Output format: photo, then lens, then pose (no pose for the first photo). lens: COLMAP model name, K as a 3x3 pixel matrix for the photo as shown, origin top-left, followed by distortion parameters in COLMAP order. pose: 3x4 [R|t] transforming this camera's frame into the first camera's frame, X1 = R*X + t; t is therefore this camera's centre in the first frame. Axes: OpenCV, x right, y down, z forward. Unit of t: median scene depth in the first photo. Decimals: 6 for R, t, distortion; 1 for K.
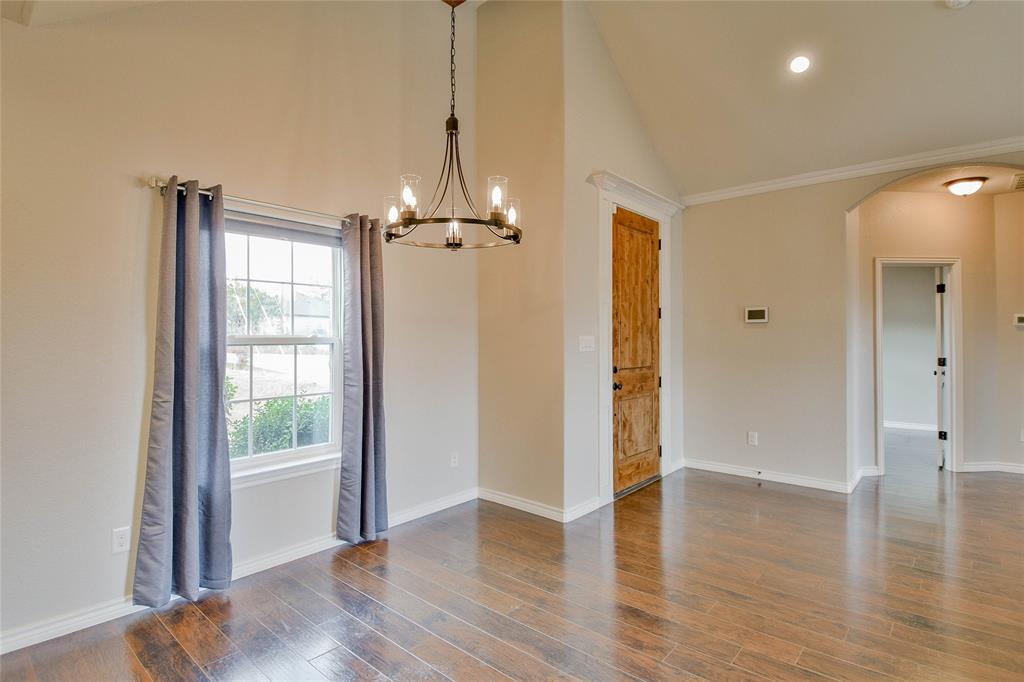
lens RADIAL K [[513.3, 0, 507.7], [0, 513.3, 333.8], [0, 0, 1]] dist [0.029219, -0.043076]
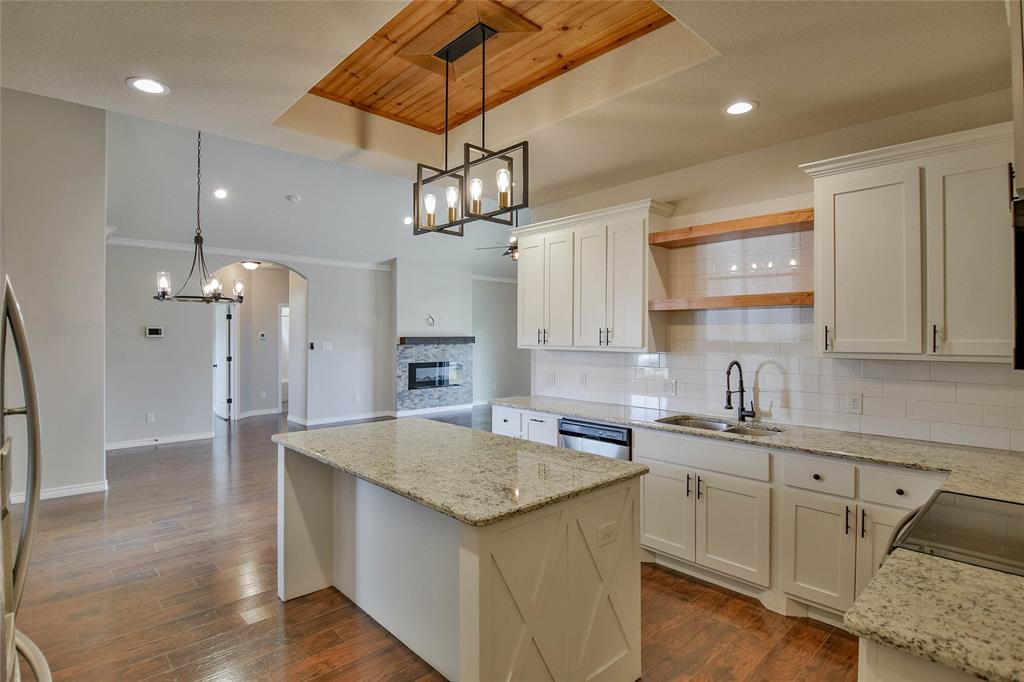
lens RADIAL K [[513.3, 0, 507.7], [0, 513.3, 333.8], [0, 0, 1]] dist [0.029219, -0.043076]
pose [[0.097540, 0.004238, 0.995223, -0.940448], [-0.010055, 0.999944, -0.003273, -0.039962], [-0.995181, -0.009688, 0.097577, -0.138308]]
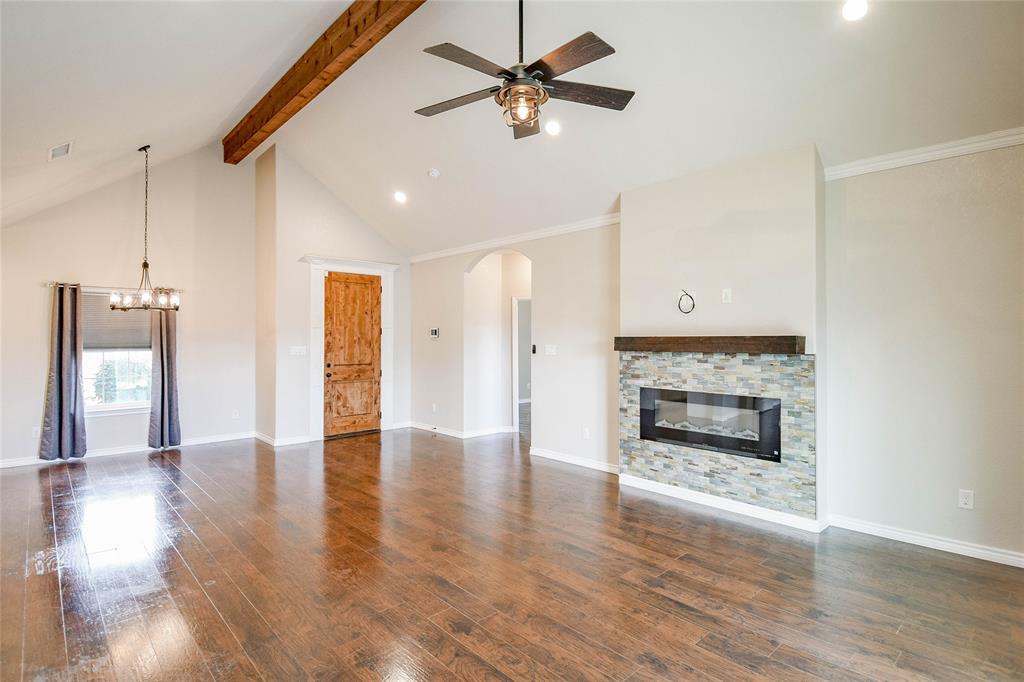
lens RADIAL K [[513.3, 0, 507.7], [0, 513.3, 333.8], [0, 0, 1]] dist [0.029219, -0.043076]
pose [[0.994464, -0.001184, -0.105070, 0.970446], [0.001474, 0.999995, 0.002676, -0.040210], [0.105067, -0.002816, 0.994461, -0.657366]]
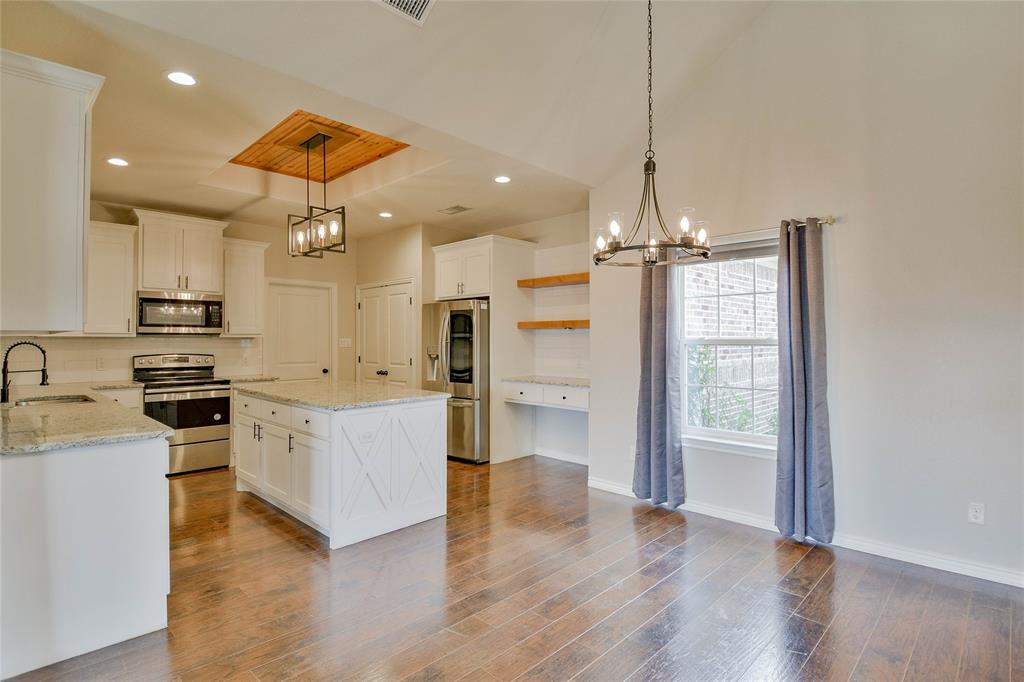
lens RADIAL K [[513.3, 0, 507.7], [0, 513.3, 333.8], [0, 0, 1]] dist [0.029219, -0.043076]
pose [[-0.055501, -0.007954, -0.998427, 0.584665], [0.012443, 0.999885, -0.008657, -0.001175], [0.998381, -0.012904, -0.055396, 0.379059]]
